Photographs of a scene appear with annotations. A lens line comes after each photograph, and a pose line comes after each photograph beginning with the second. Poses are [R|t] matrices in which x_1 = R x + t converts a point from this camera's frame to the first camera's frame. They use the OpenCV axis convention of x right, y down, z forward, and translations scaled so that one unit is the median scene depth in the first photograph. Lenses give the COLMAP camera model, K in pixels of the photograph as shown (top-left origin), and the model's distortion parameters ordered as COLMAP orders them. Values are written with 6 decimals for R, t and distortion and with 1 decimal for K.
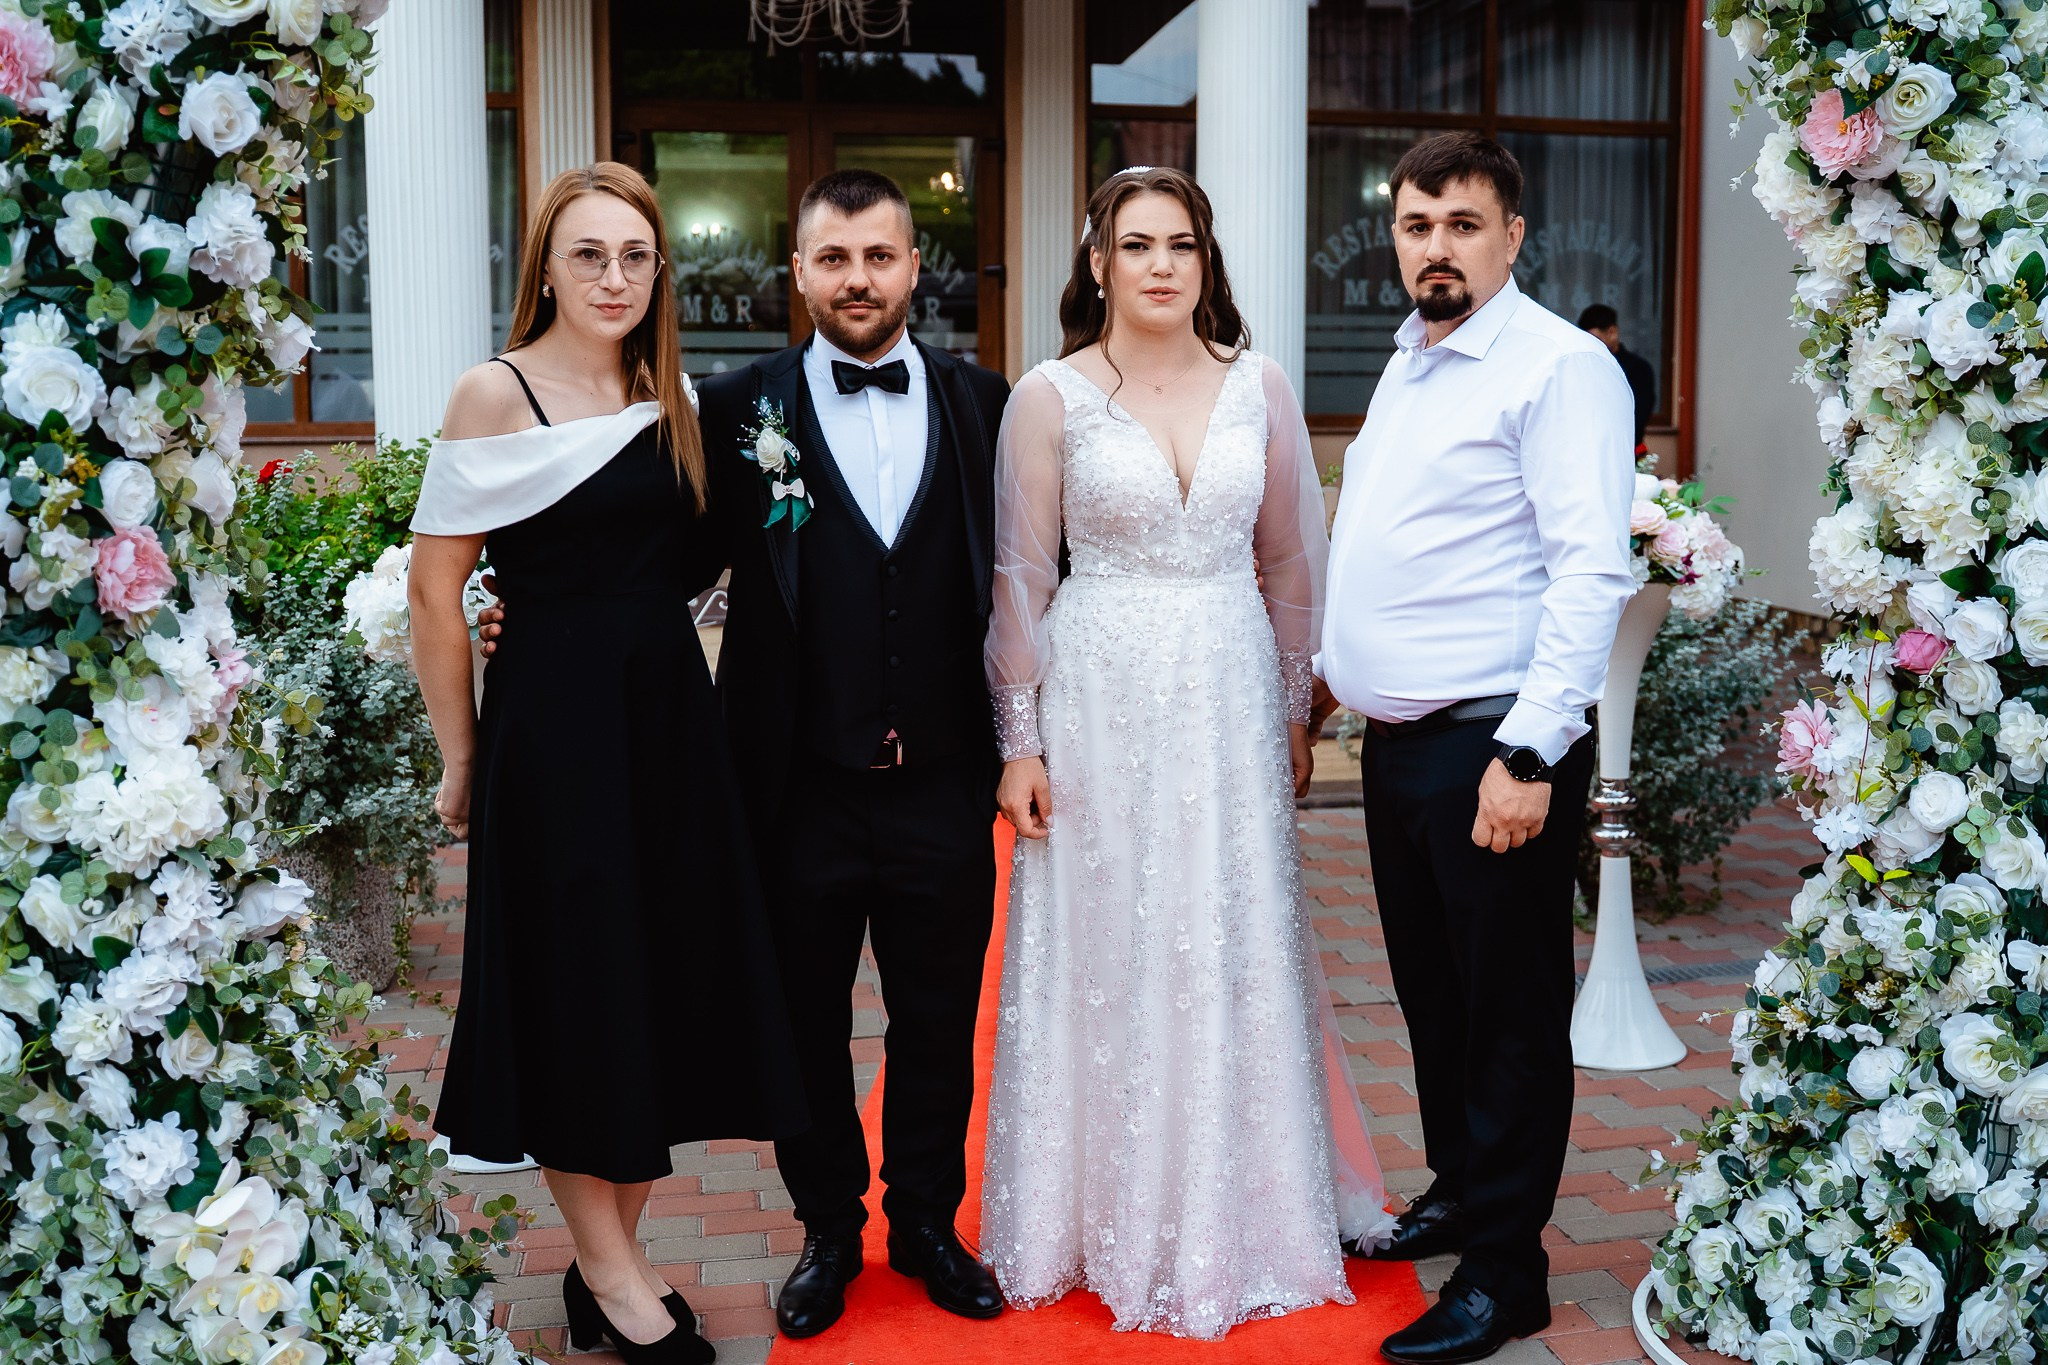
lens RADIAL K [[1941.2, 0, 1074.4], [0, 1941.2, 629.9], [0, 0, 1]] dist [-0.098994, 0.094305]
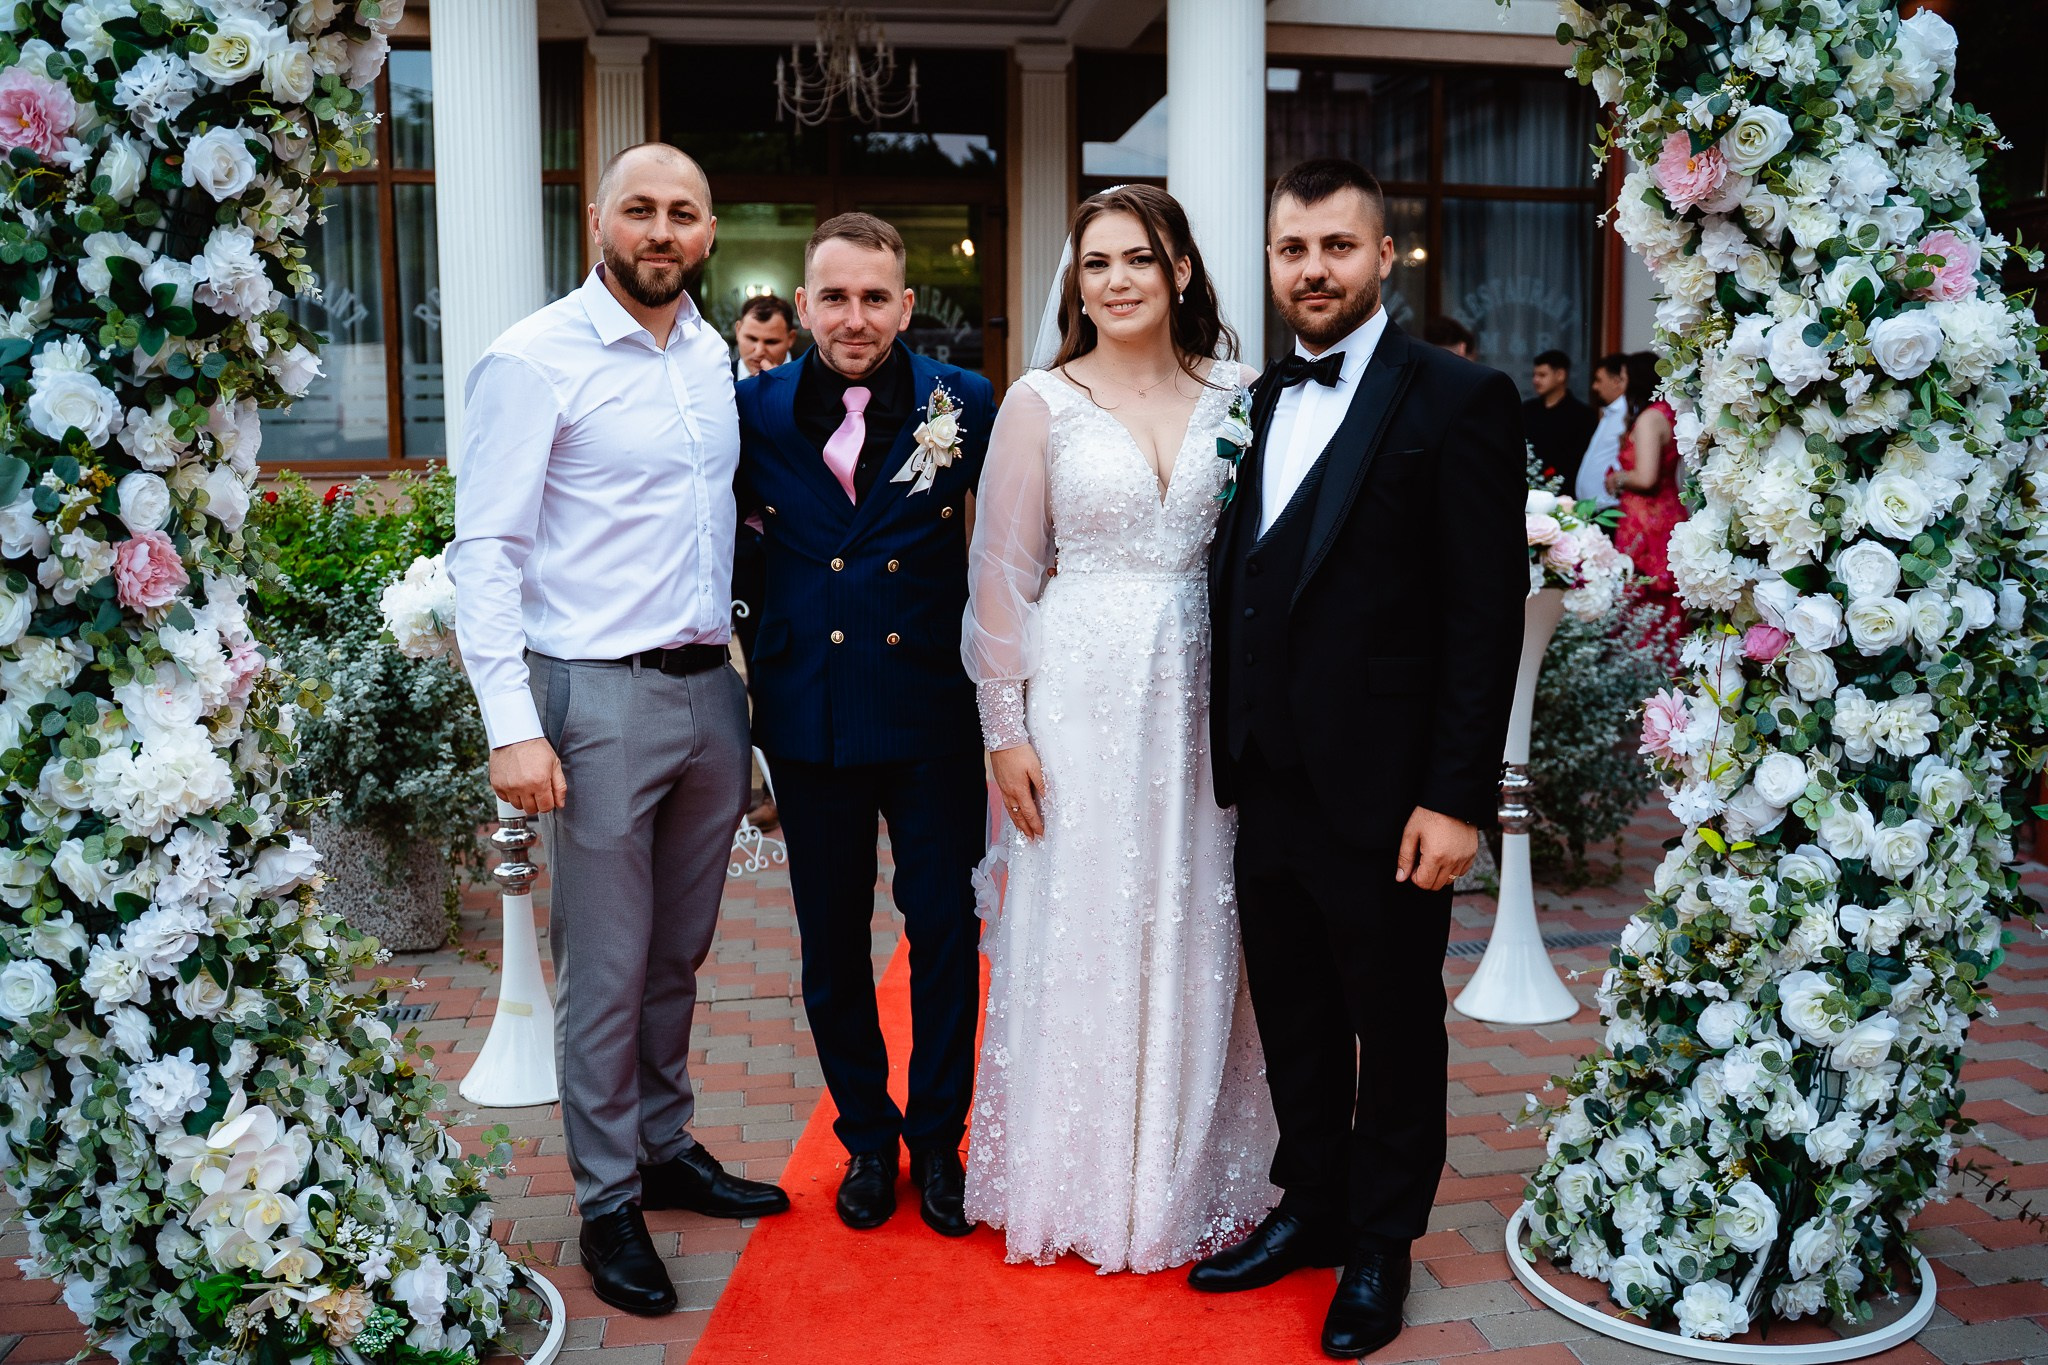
lens RADIAL K [[1693.5, 0, 1042.1], [0, 1693.5, 668.4], [0, 0, 1]] dist [-0.114859, 0.088145]
pose [[0.999577, -0.000388, -0.029095, 0.053776], [0.000825, 0.999887, 0.015017, 0.010859], [0.029086, -0.015035, 0.999464, 0.030581]]
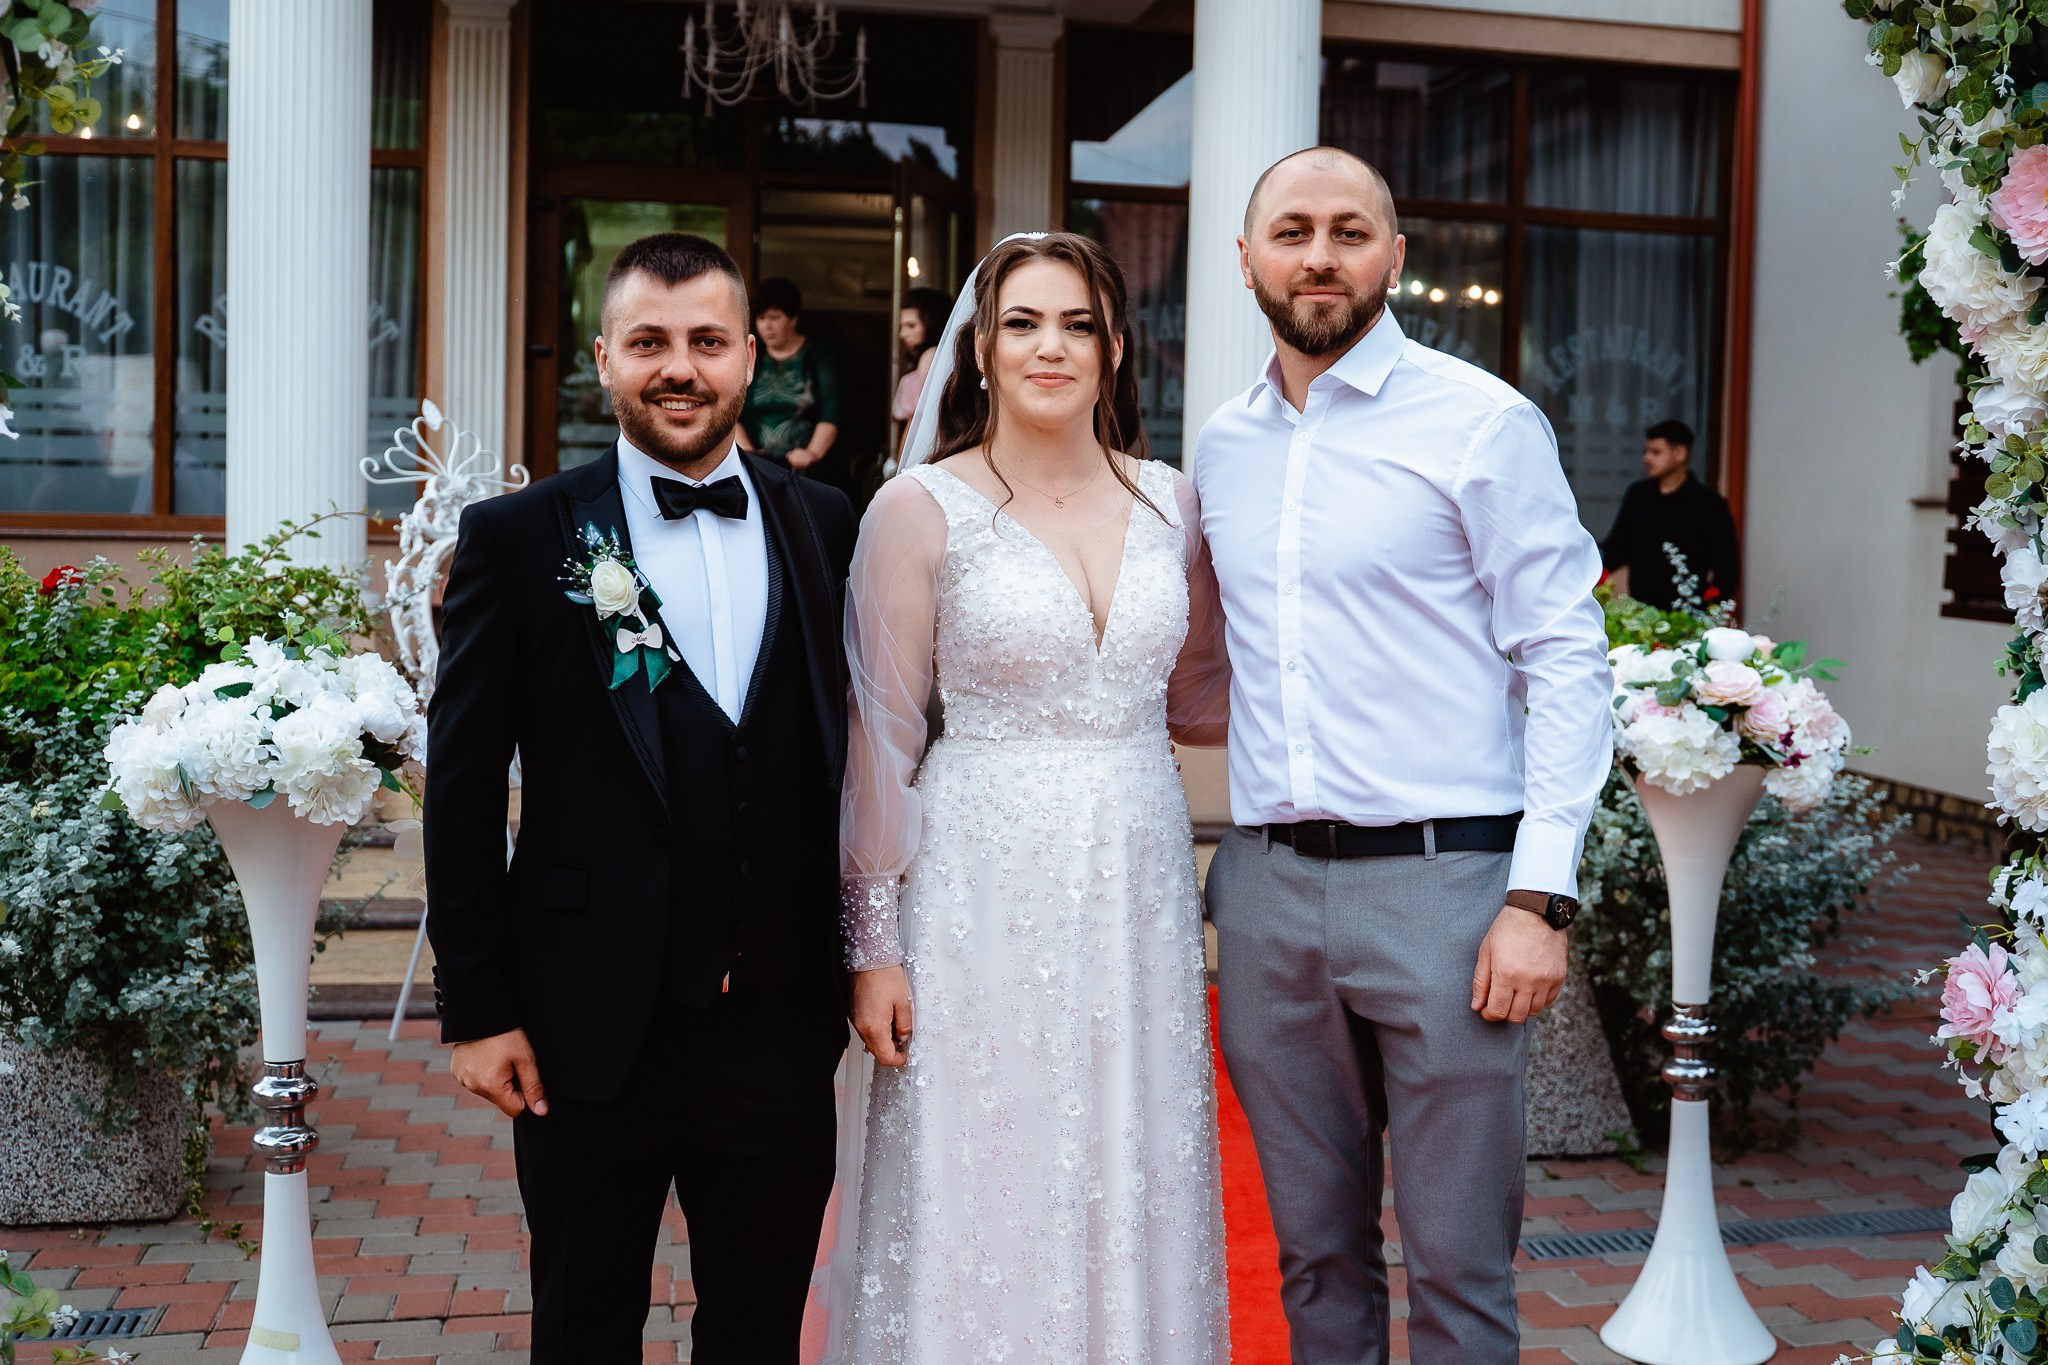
lens RADIAL K [[2108.9, 0, 1063.9], [0, 2108.9, 640.9], [0, 0, 1]] dist [-0.093676, 0.095205]
pose [[0.999645, 0.024969, 0.009257, 0.007826], [-0.024415, 0.998147, -0.055742, -0.030399], [-0.010631, 0.055496, 0.998402, 0.184204]]
